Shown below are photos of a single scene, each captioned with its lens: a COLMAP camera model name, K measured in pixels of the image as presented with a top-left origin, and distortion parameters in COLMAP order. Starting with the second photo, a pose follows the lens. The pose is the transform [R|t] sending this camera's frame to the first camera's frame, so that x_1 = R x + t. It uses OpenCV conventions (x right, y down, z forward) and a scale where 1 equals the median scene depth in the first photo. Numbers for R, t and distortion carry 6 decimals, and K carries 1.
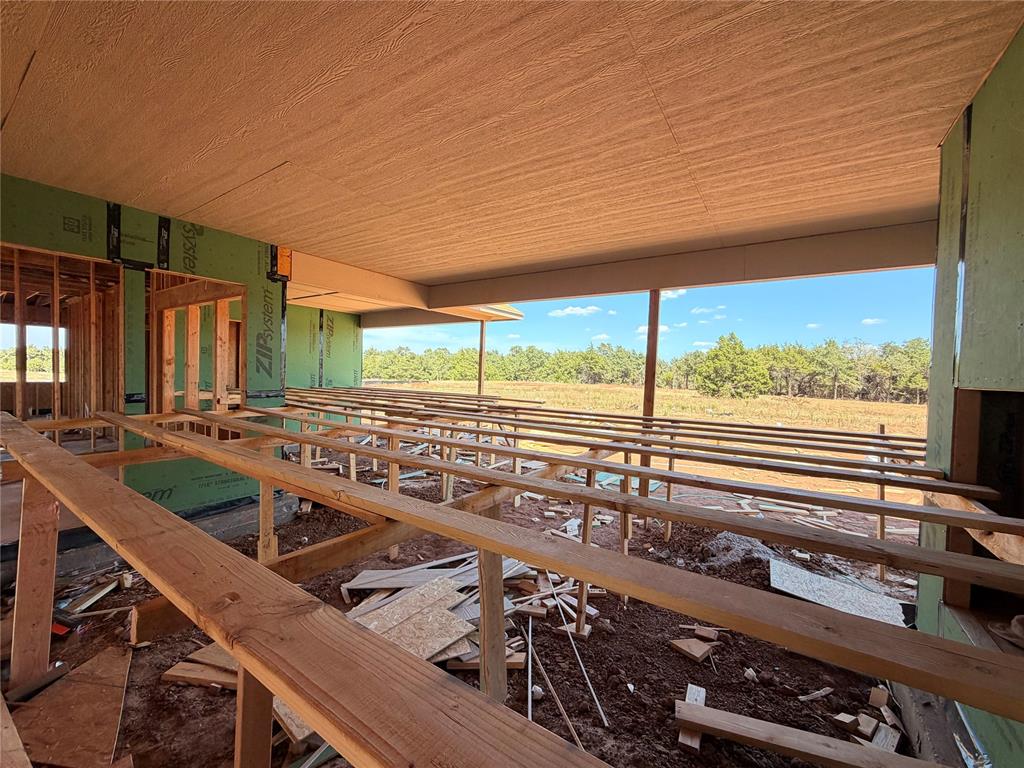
lens RADIAL K [[411.1, 0, 512.0], [0, 411.1, 384.0], [0, 0, 1]] dist [0.000304, 0.000068]
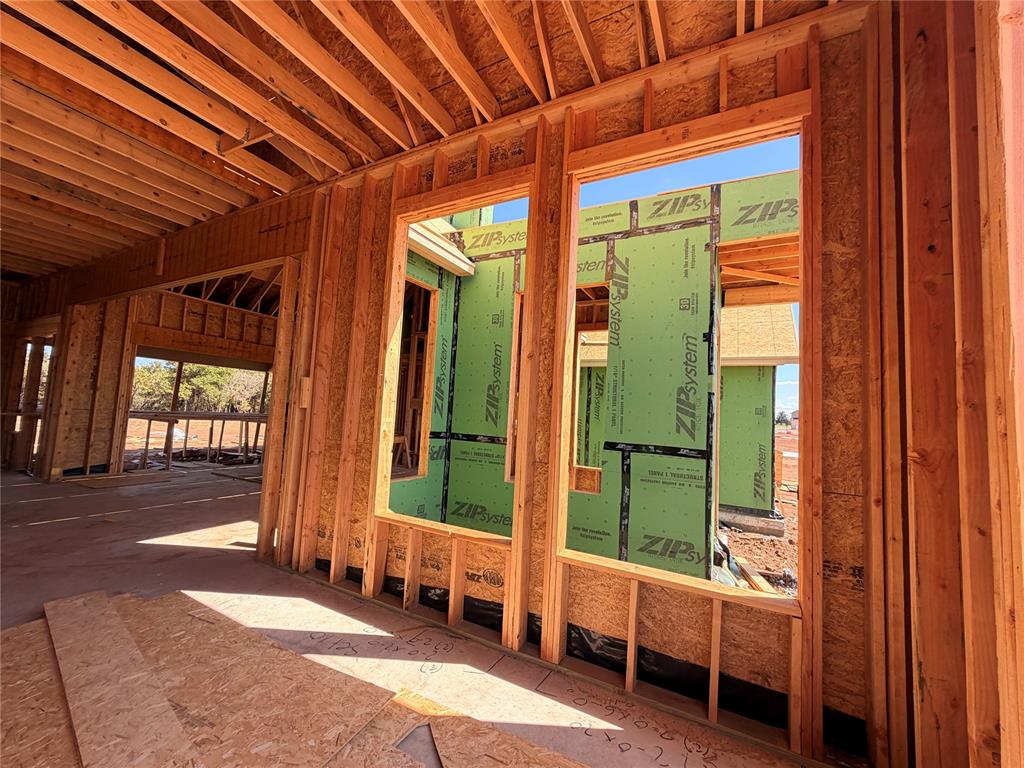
lens RADIAL K [[411.1, 0, 512.0], [0, 411.1, 384.0], [0, 0, 1]] dist [0.000304, 0.000068]
pose [[0.097372, -0.101868, -0.990021, 0.199419], [-0.079230, 0.990797, -0.109740, -0.008373], [0.992089, 0.089125, 0.088405, 0.572481]]
